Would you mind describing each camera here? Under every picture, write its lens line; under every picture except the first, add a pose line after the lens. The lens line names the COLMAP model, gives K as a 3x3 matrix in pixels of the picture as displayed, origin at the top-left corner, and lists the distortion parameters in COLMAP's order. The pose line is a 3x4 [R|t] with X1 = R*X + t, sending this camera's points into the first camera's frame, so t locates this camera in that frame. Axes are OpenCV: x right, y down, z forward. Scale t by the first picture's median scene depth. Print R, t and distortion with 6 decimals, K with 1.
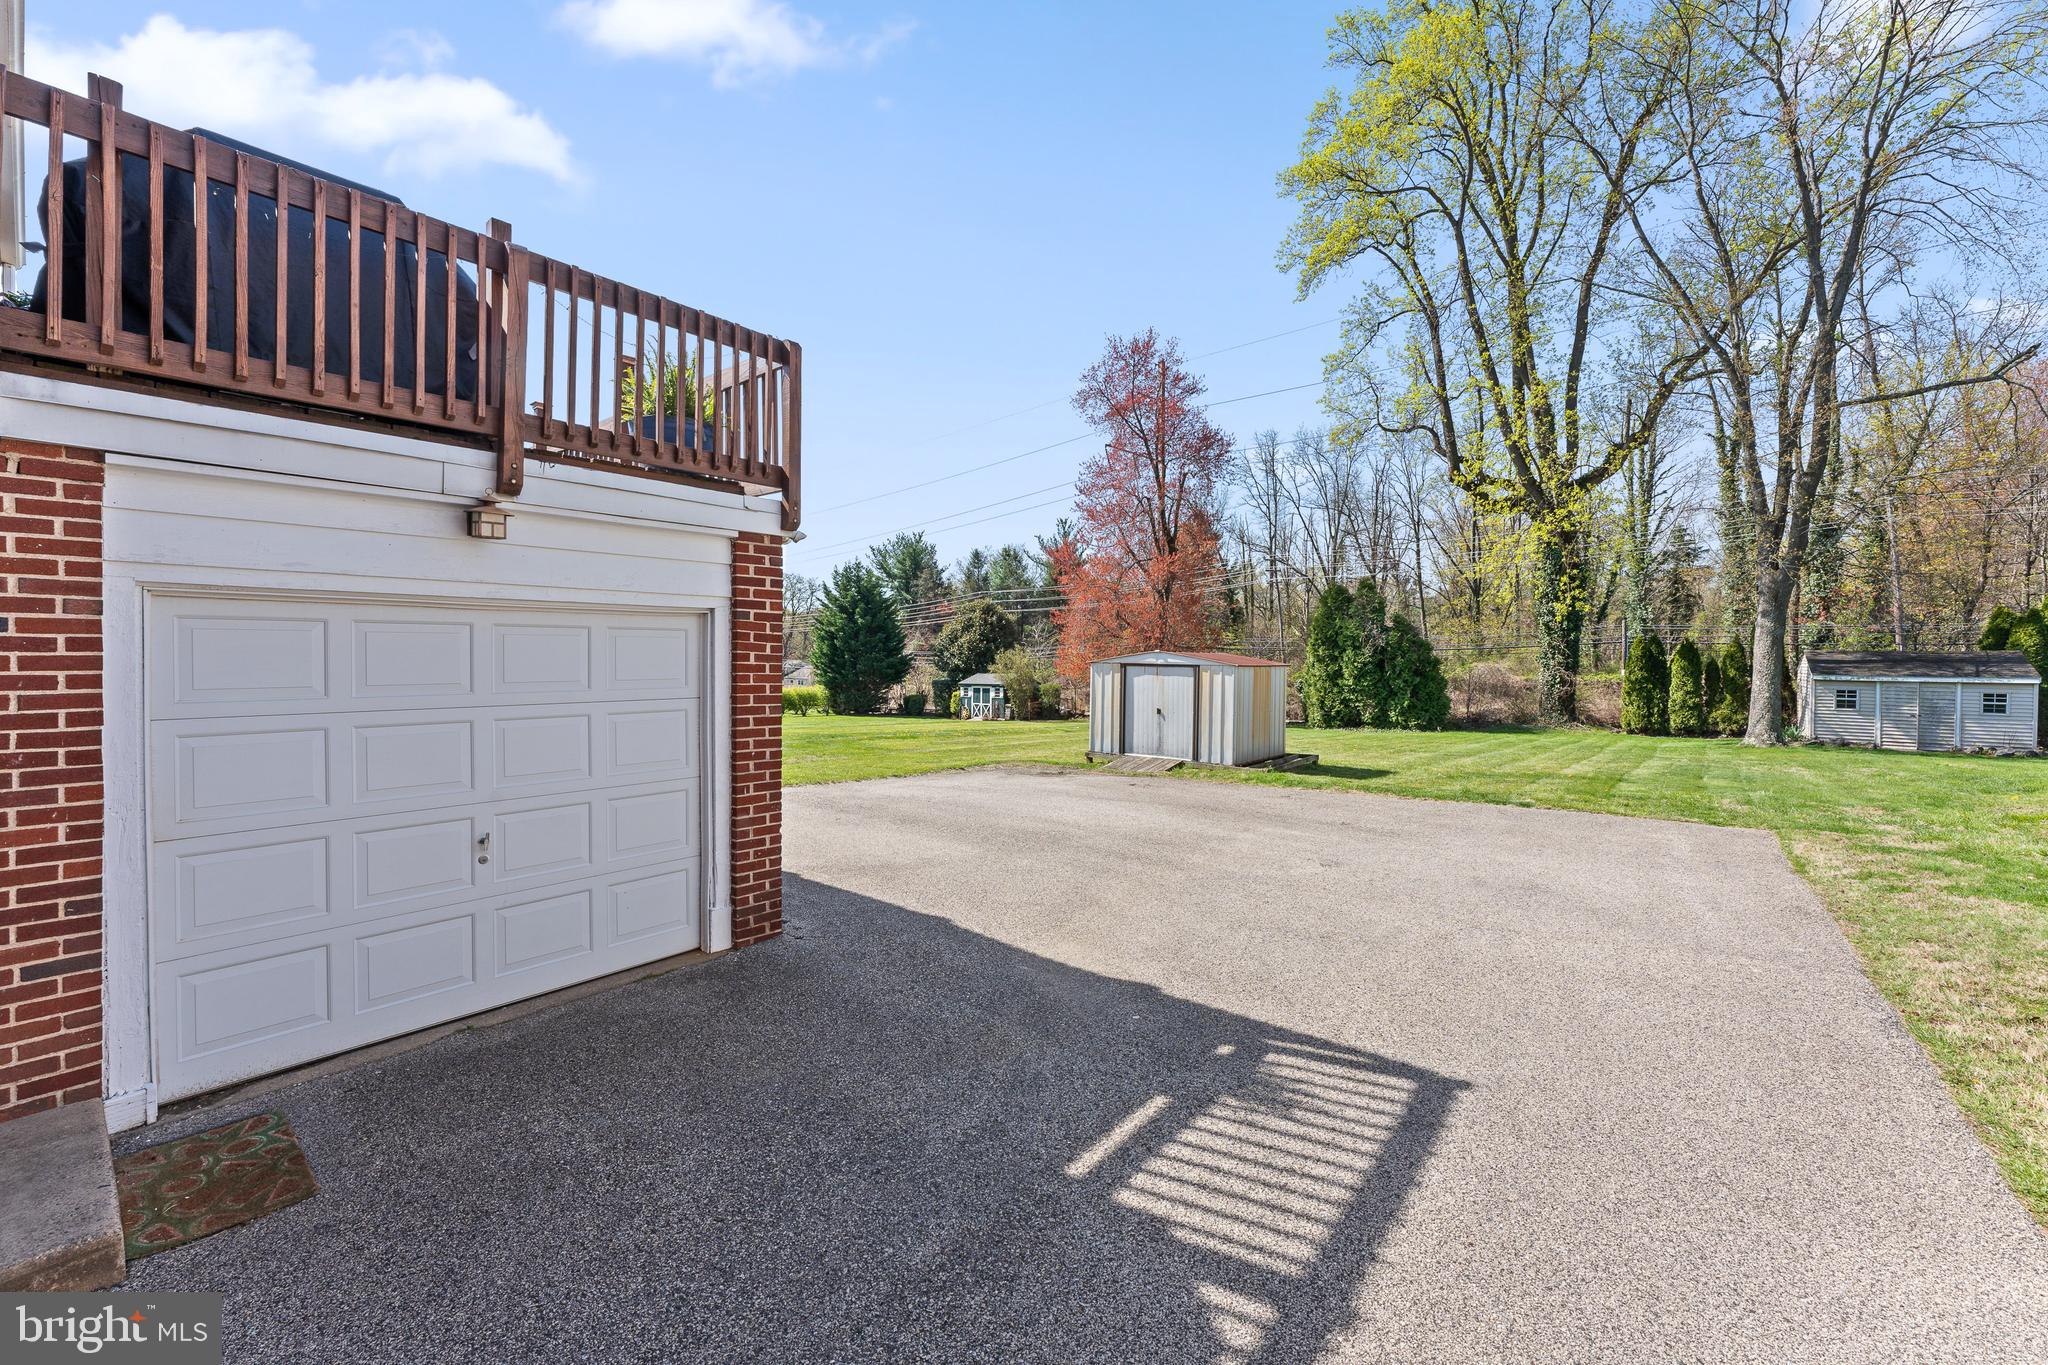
lens RADIAL K [[928.7, 0, 1024.0], [0, 928.7, 682.5], [0, 0, 1]] dist [-0.035101, -0.000344]
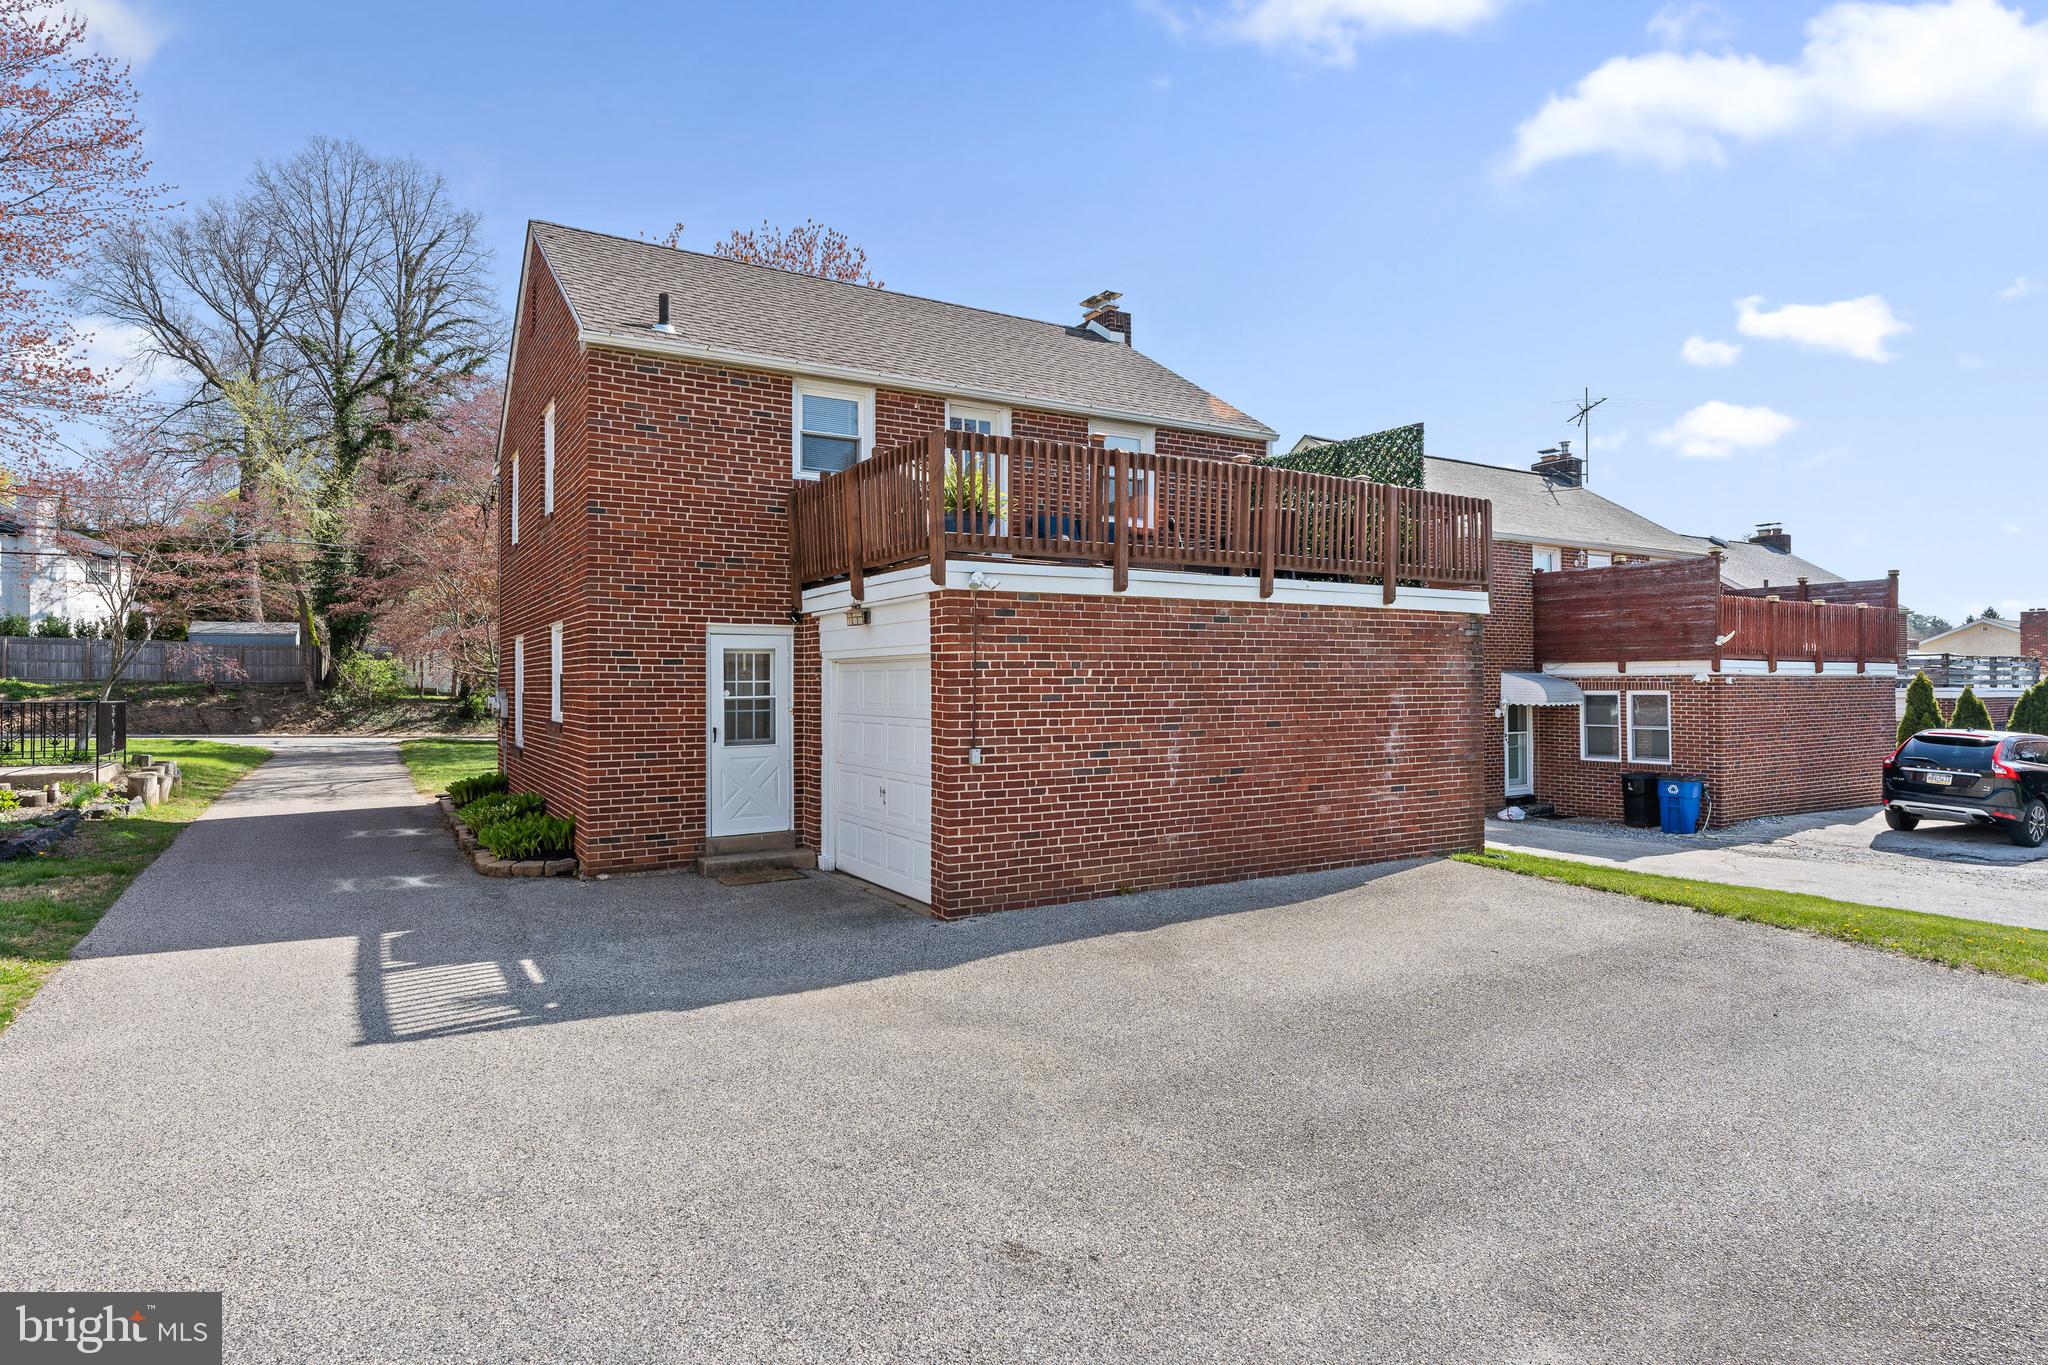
lens RADIAL K [[1109.2, 0, 1024.0], [0, 1109.2, 682.5], [0, 0, 1]] dist [-0.002395, -0.001367]
pose [[-0.357580, 0.003457, -0.933876, 1.012527], [-0.021722, 0.999692, 0.012018, -0.055748], [0.933630, 0.024583, -0.357395, 1.539888]]
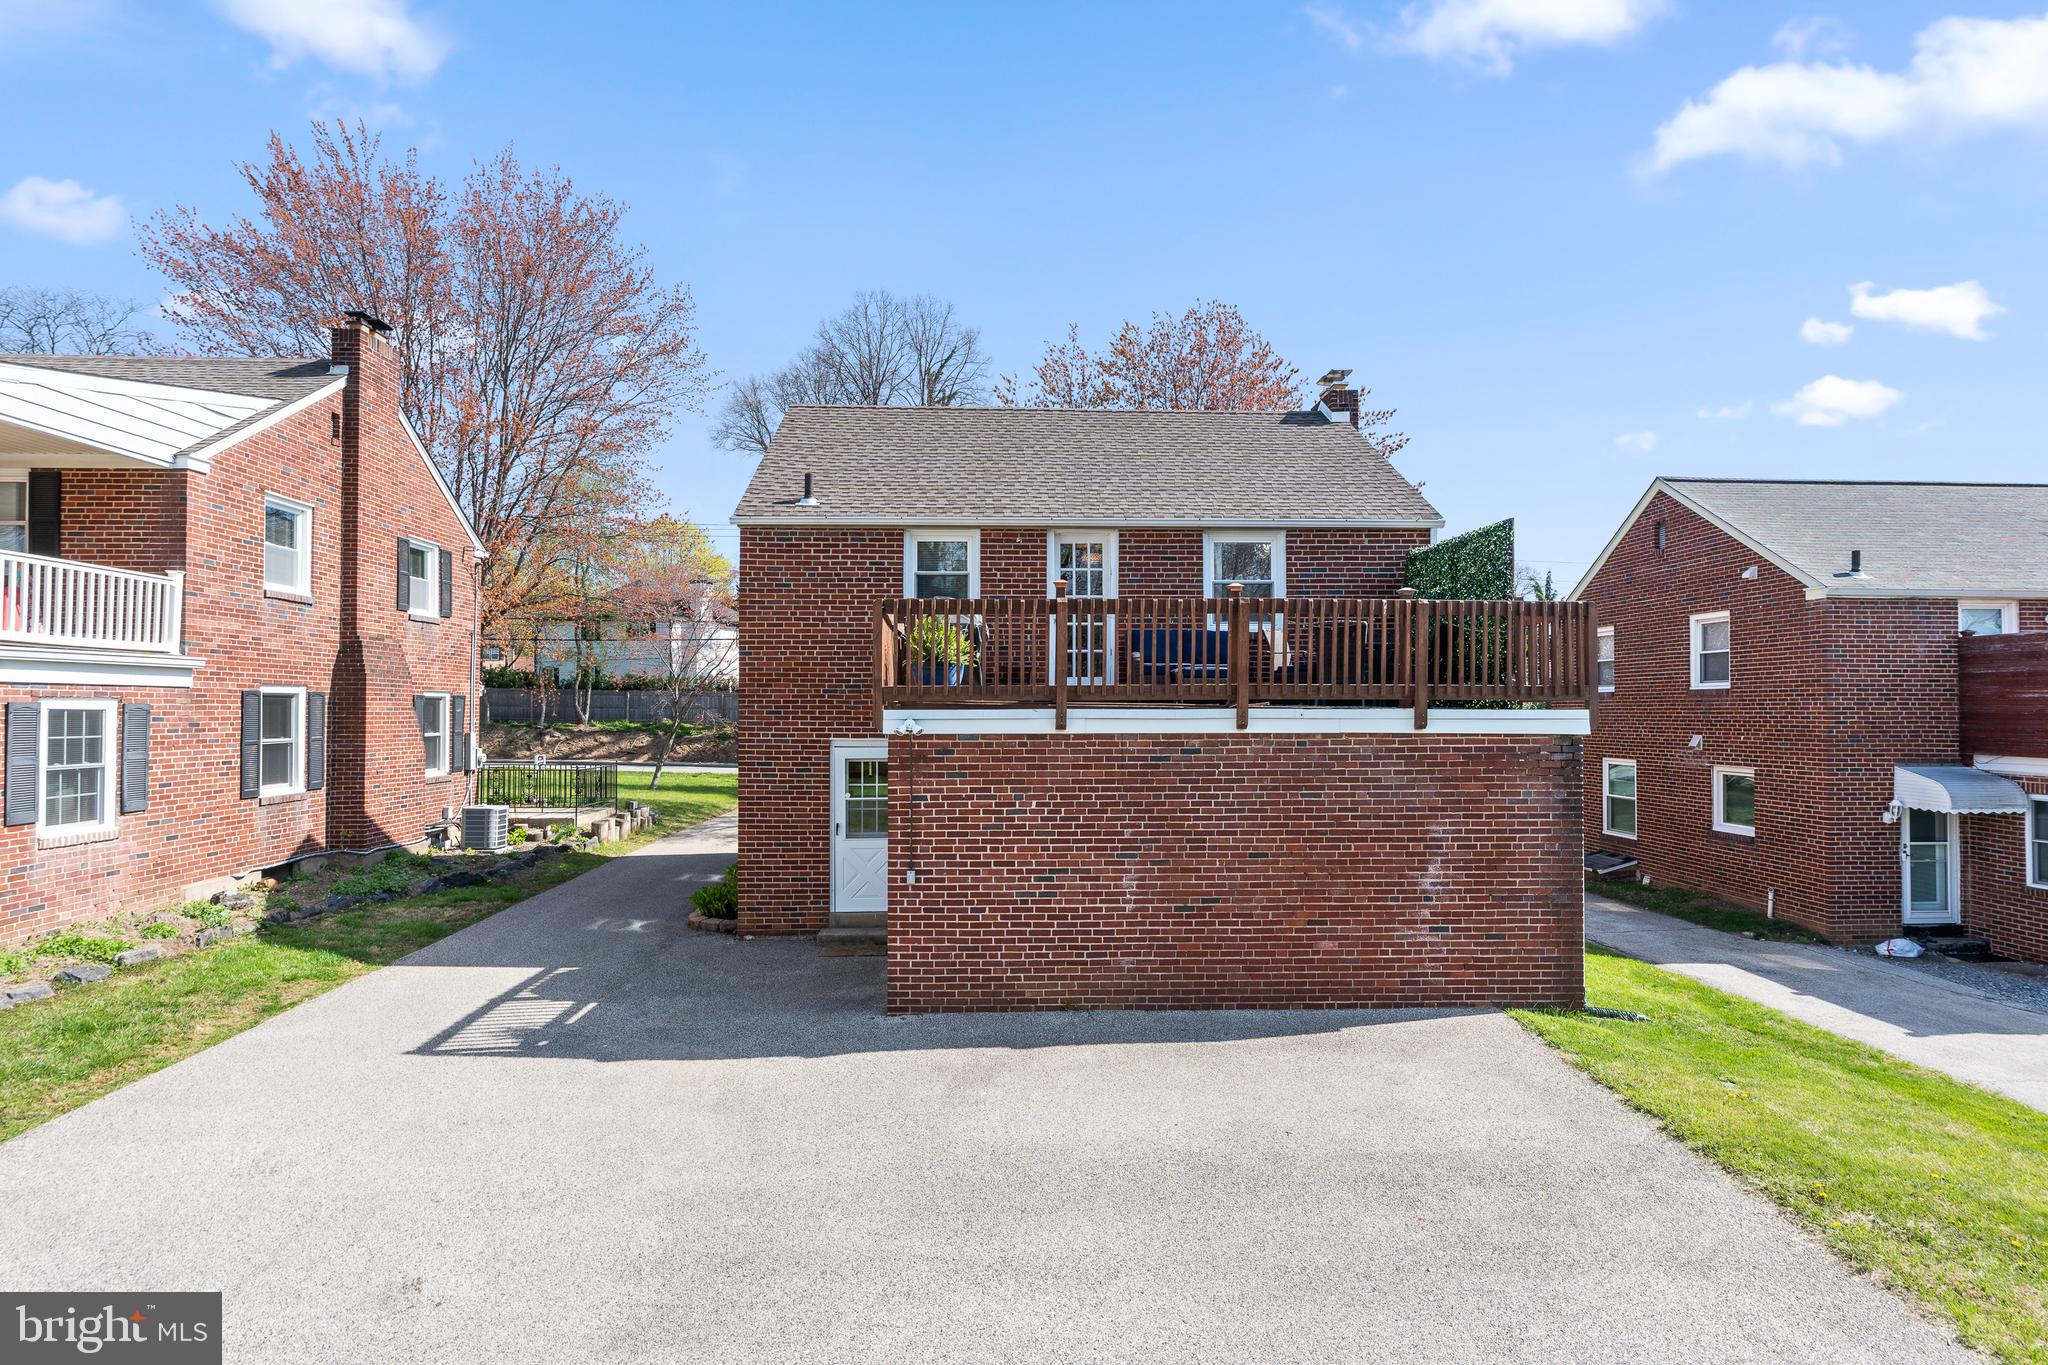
lens RADIAL K [[1089.3, 0, 1021.8], [0, 1089.3, 702.9], [0, 0, 1]] dist [-0.002604, 0.000171]
pose [[-0.766427, -0.002009, -0.642328, 0.626870], [-0.017315, 0.999696, 0.017534, -0.232791], [0.642098, 0.024561, -0.766229, 2.316114]]
